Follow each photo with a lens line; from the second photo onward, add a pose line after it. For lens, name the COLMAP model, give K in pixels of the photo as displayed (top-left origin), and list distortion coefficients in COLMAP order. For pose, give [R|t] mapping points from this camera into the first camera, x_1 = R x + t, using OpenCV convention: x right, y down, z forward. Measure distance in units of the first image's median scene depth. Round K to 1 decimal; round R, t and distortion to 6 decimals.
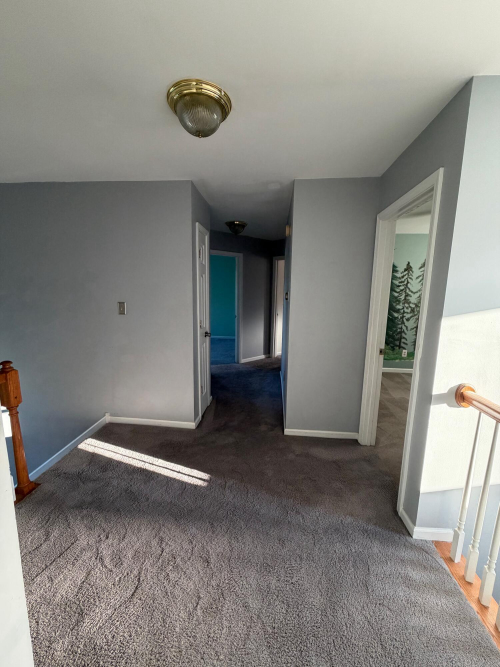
lens RADIAL K [[268.4, 0, 252.4], [0, 268.4, 333.8], [0, 0, 1]] dist [0.004572, 0.000414]
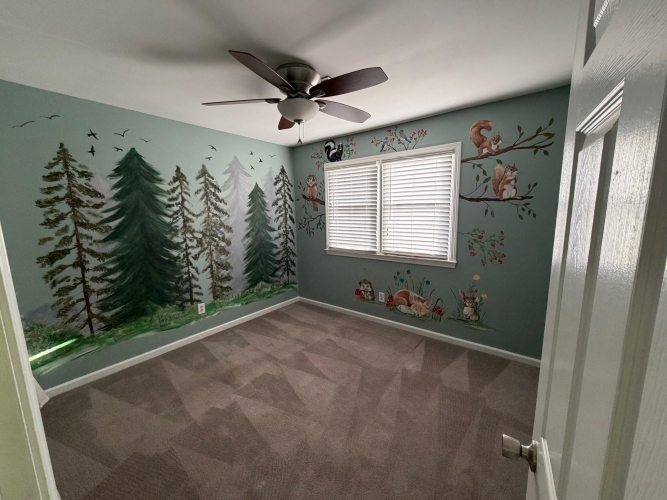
lens RADIAL K [[268.4, 0, 334.5], [0, 268.4, 250.9], [0, 0, 1]] dist [0.004572, 0.000414]
pose [[0.547462, -0.150958, 0.823102, 0.232564], [0.163226, 0.983966, 0.071895, -0.060304], [-0.820757, 0.094991, 0.563324, 0.362442]]
